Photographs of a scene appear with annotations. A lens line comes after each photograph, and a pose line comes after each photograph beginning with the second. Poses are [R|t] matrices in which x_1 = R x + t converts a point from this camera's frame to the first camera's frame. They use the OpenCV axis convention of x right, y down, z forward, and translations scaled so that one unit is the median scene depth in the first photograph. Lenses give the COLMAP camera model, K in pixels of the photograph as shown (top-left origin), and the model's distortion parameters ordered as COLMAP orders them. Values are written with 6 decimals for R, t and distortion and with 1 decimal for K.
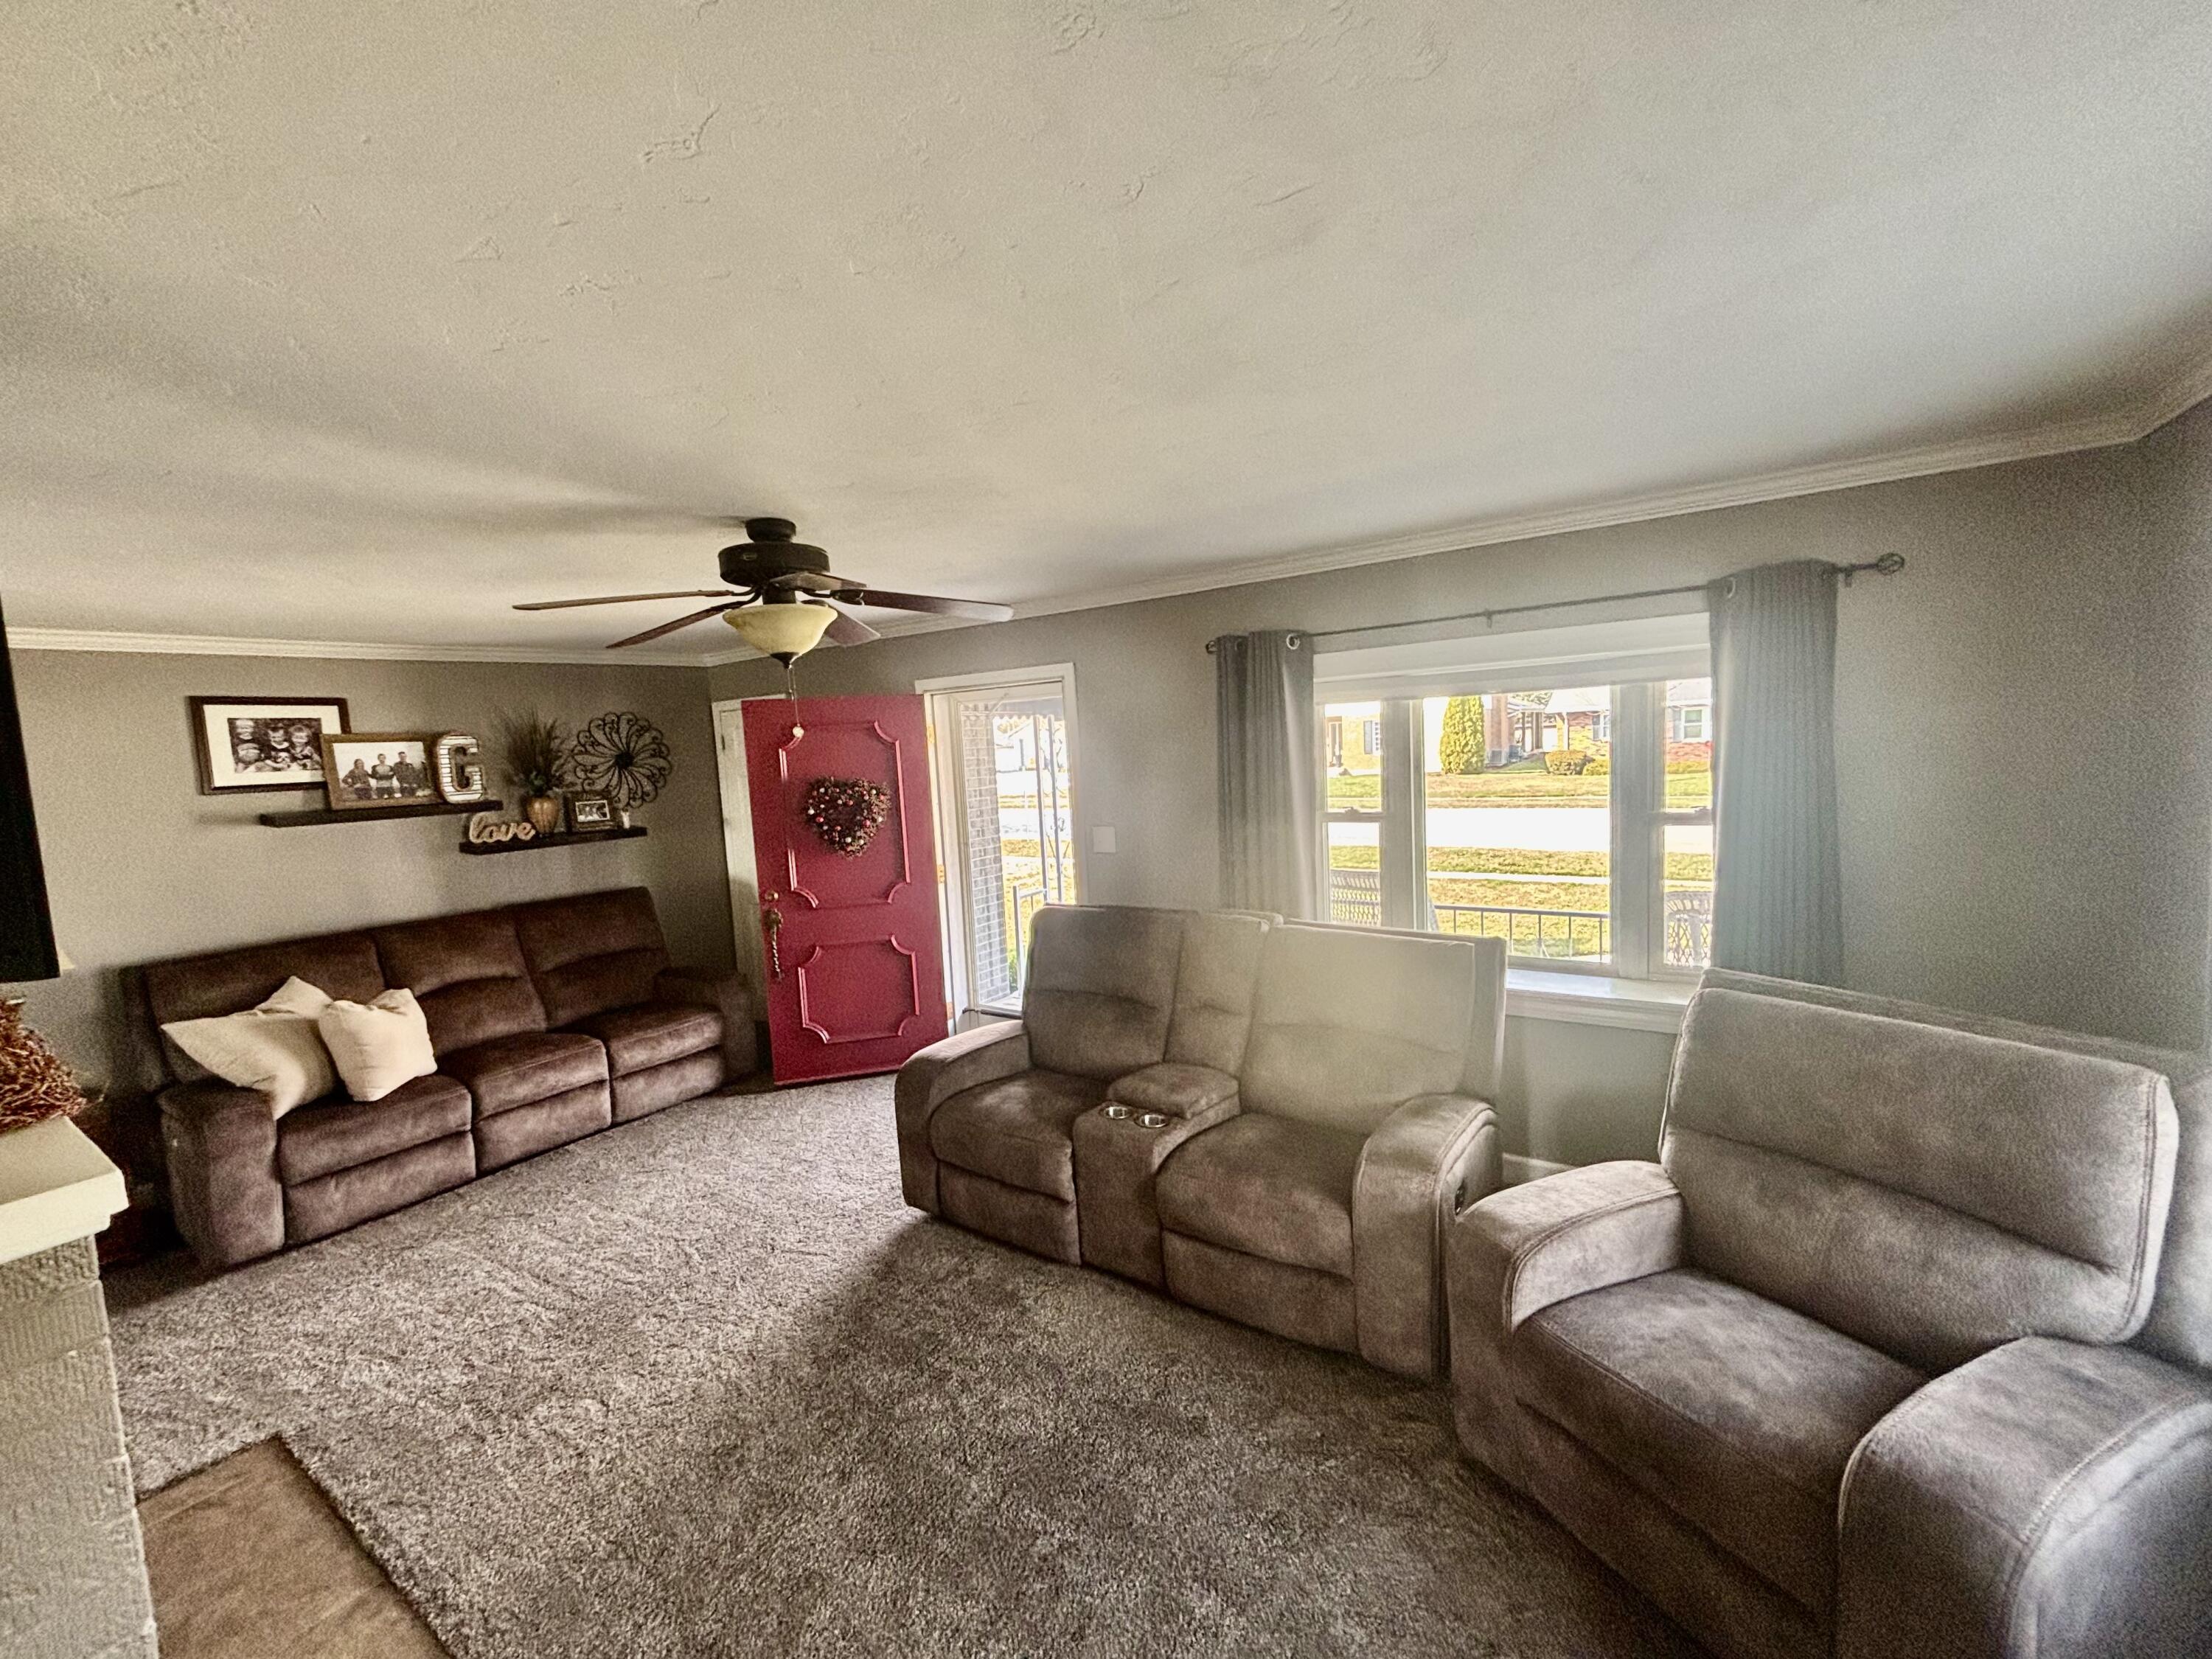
lens RADIAL K [[891.6, 0, 1116.8], [0, 891.6, 828.0], [0, 0, 1]] dist [-0.001859, -0.001103]
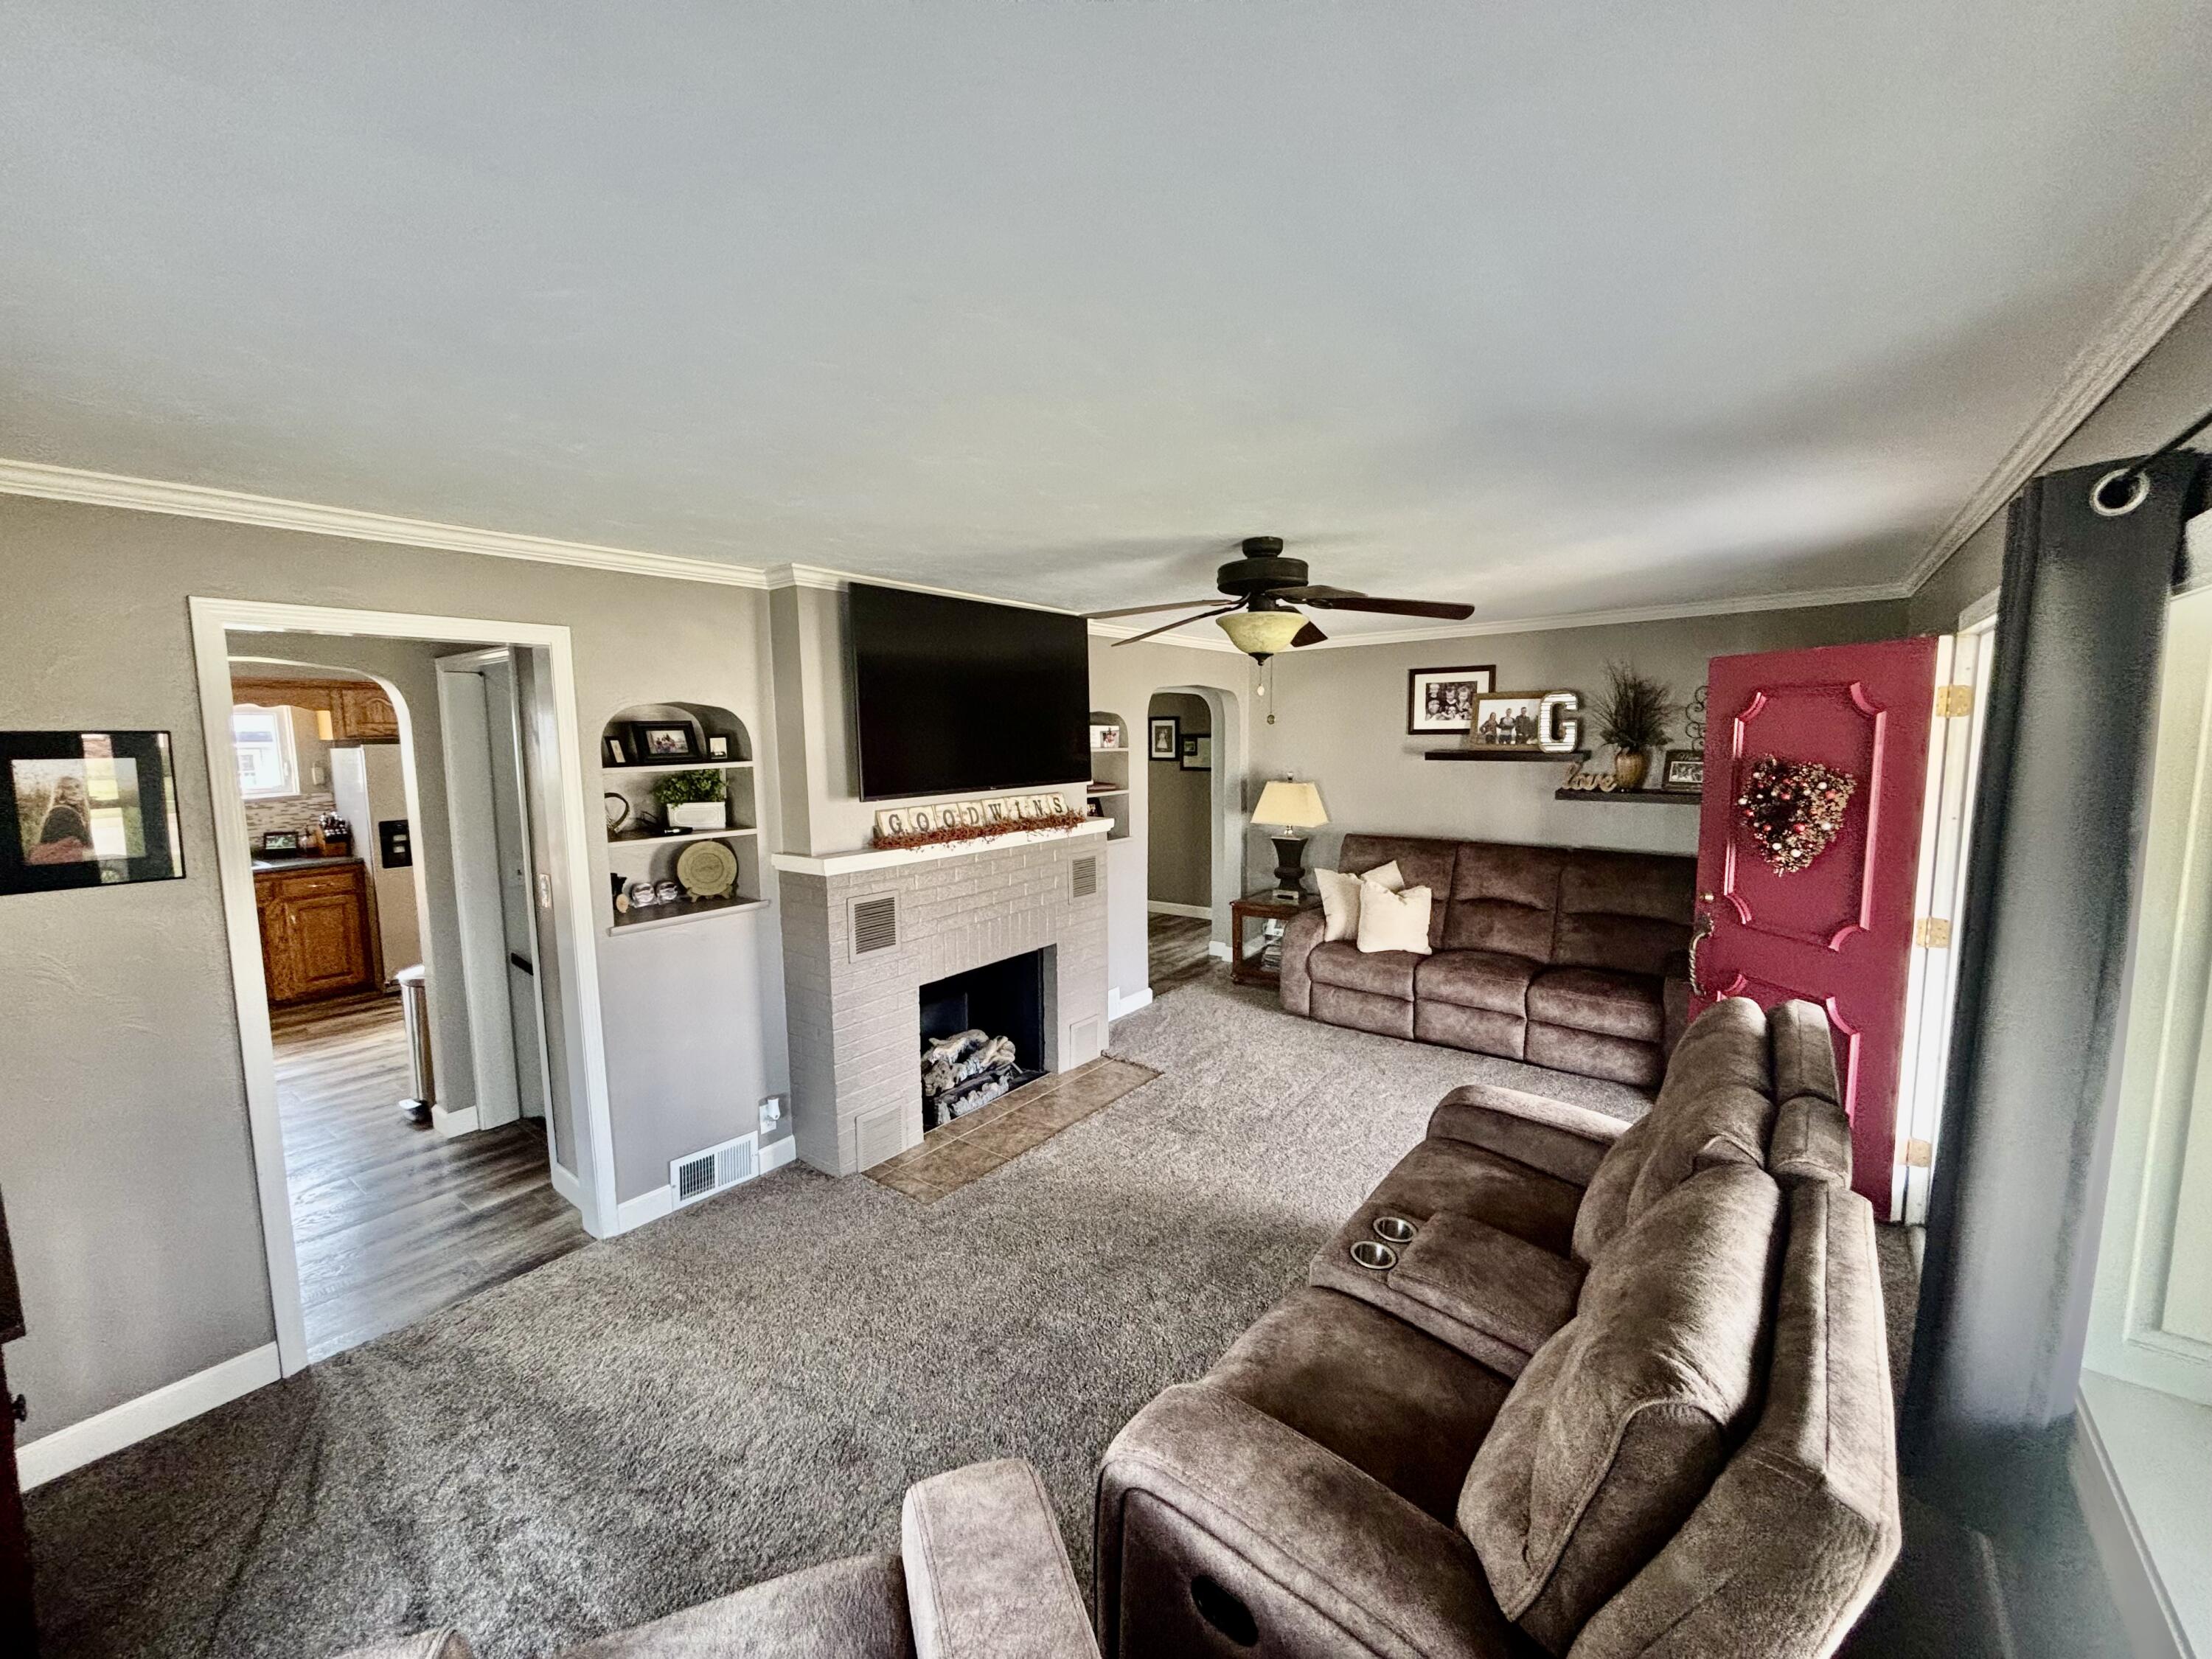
lens RADIAL K [[891.6, 0, 1105.9], [0, 891.6, 833.3], [0, 0, 1]] dist [-0.001859, -0.001103]
pose [[-0.073843, 0.171208, -0.982464, 0.499741], [-0.075747, 0.981345, 0.176706, -0.092710], [0.994389, 0.087468, -0.059497, 0.539184]]
